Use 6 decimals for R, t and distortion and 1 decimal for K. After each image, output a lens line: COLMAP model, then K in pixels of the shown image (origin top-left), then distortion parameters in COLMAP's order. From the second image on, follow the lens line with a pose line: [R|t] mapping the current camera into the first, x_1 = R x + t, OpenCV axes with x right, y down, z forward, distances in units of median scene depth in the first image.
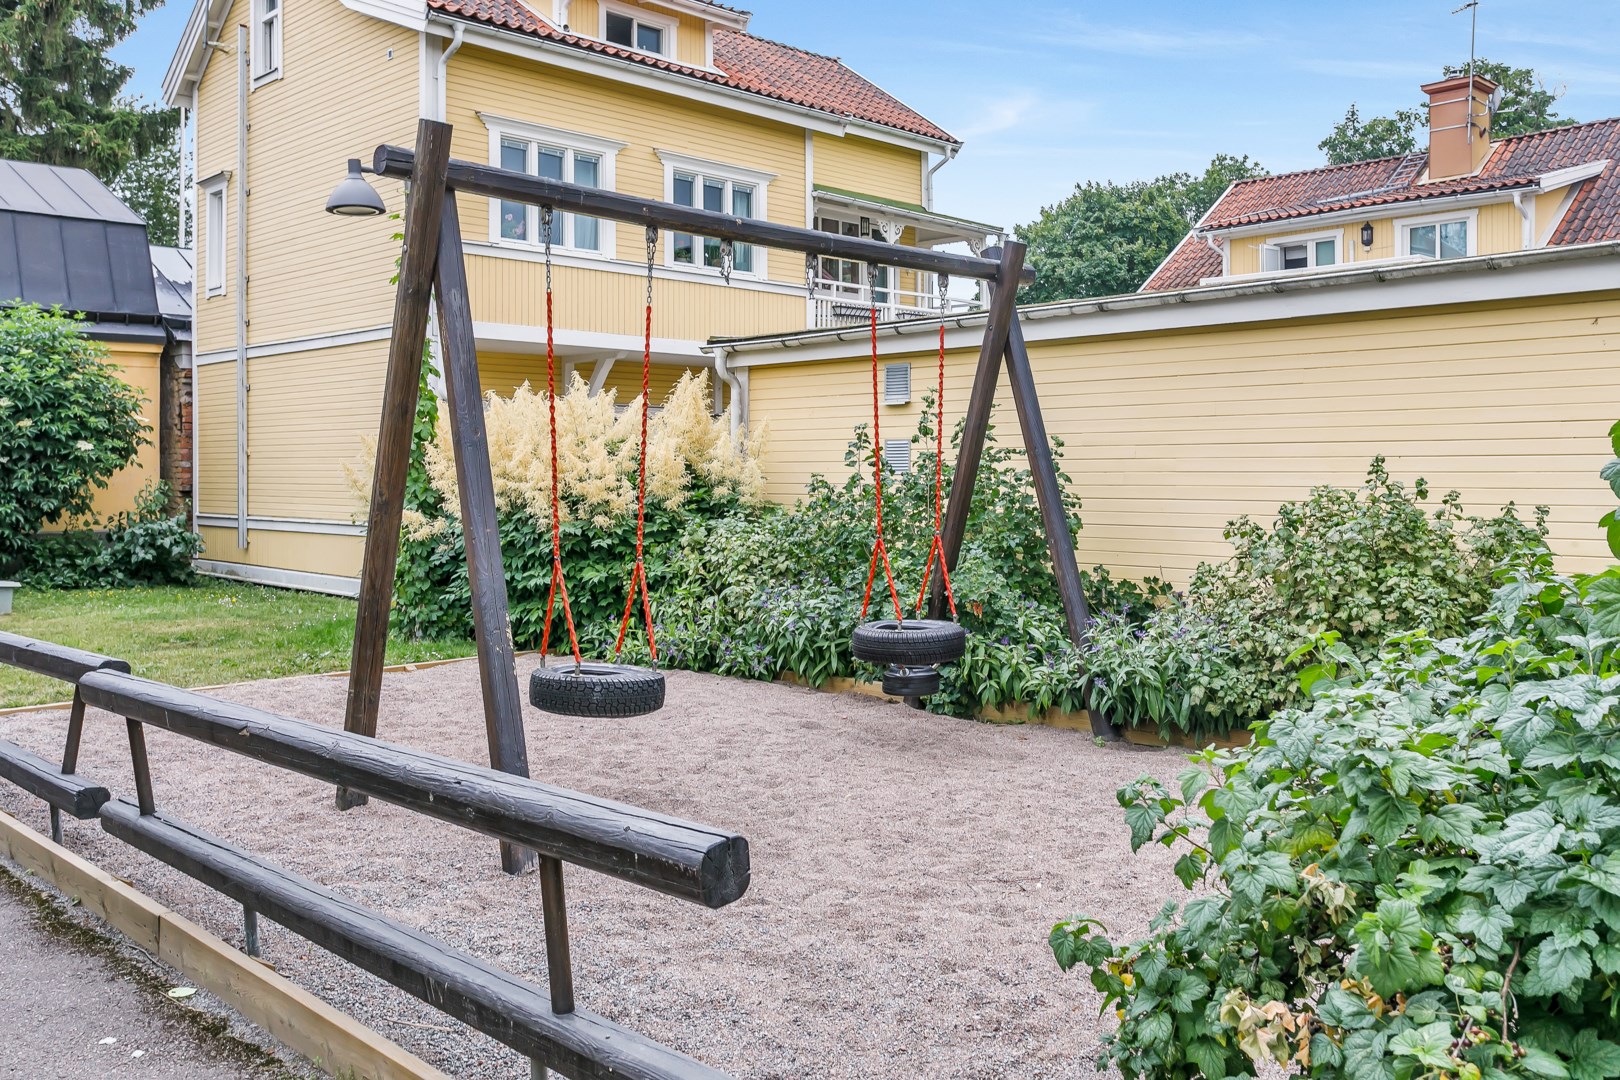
lens RADIAL K [[1392.1, 0, 810.0], [0, 1392.1, 540.0], [0, 0, 1]] dist [0.001299, 0.002661]
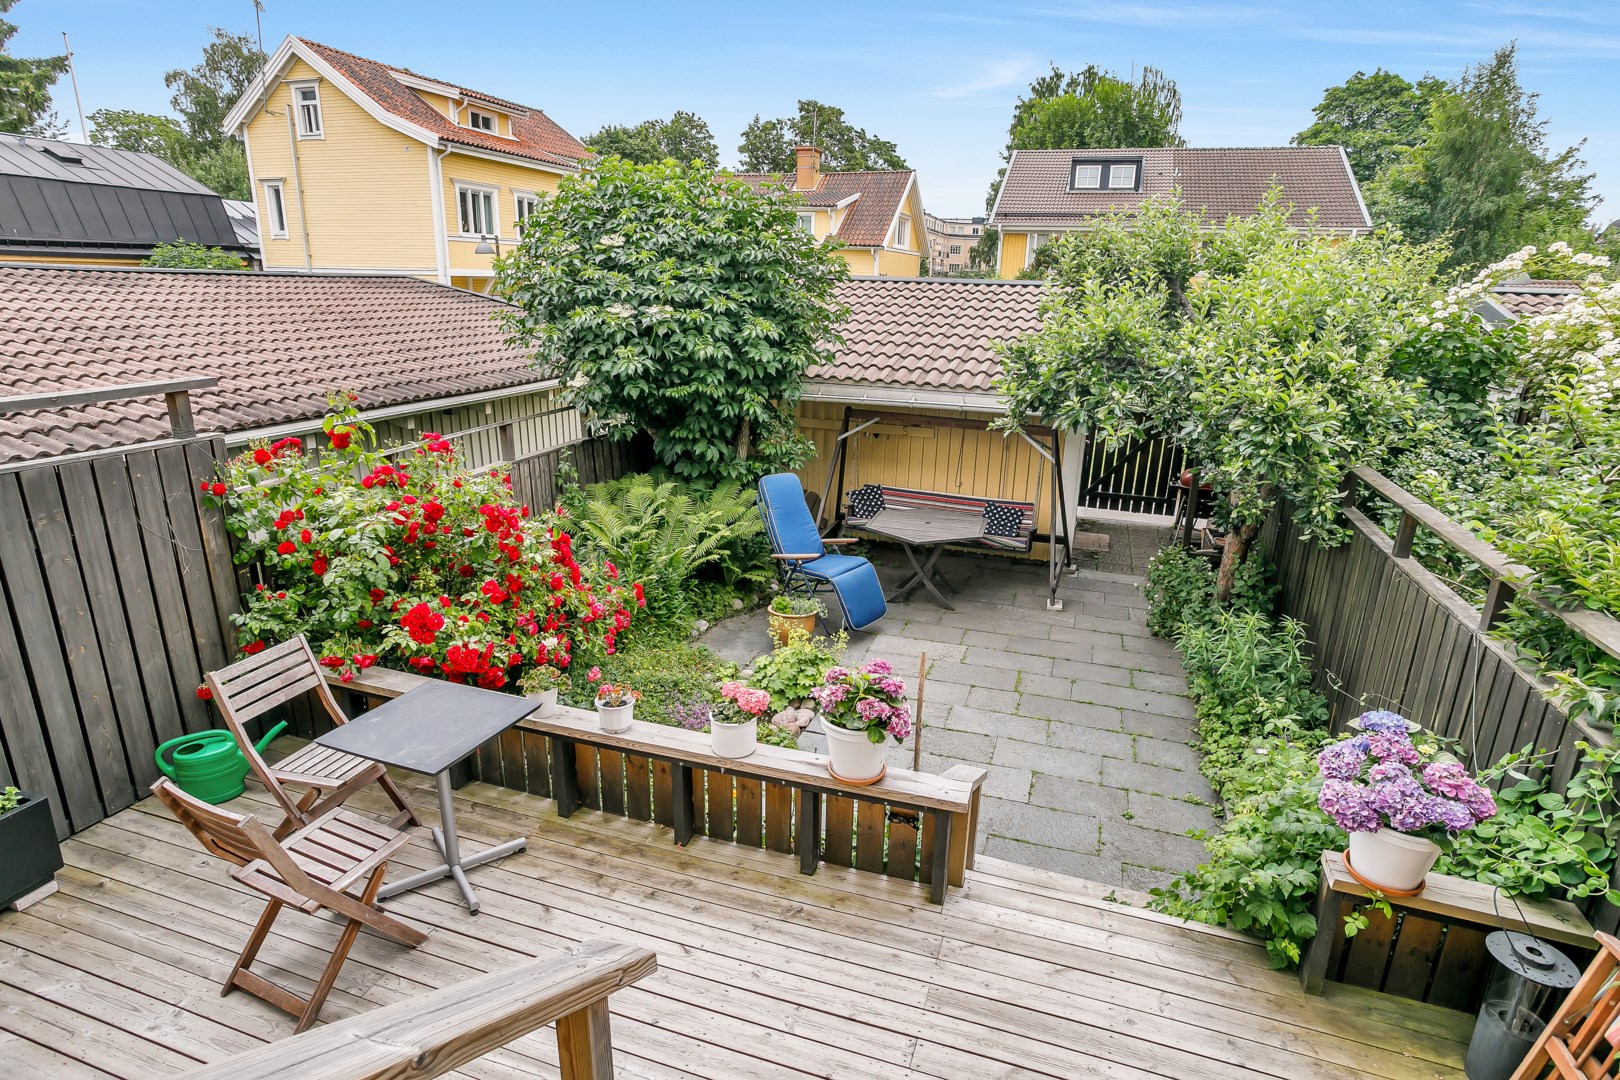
lens RADIAL K [[911.7, 0, 809.6], [0, 911.7, 560.7], [0, 0, 1]] dist [-0.056166, 0.041955]
pose [[0.900368, -0.117761, 0.418891, -0.320982], [0.007168, 0.966566, 0.256319, -0.044168], [-0.435070, -0.227778, 0.871109, -0.624398]]
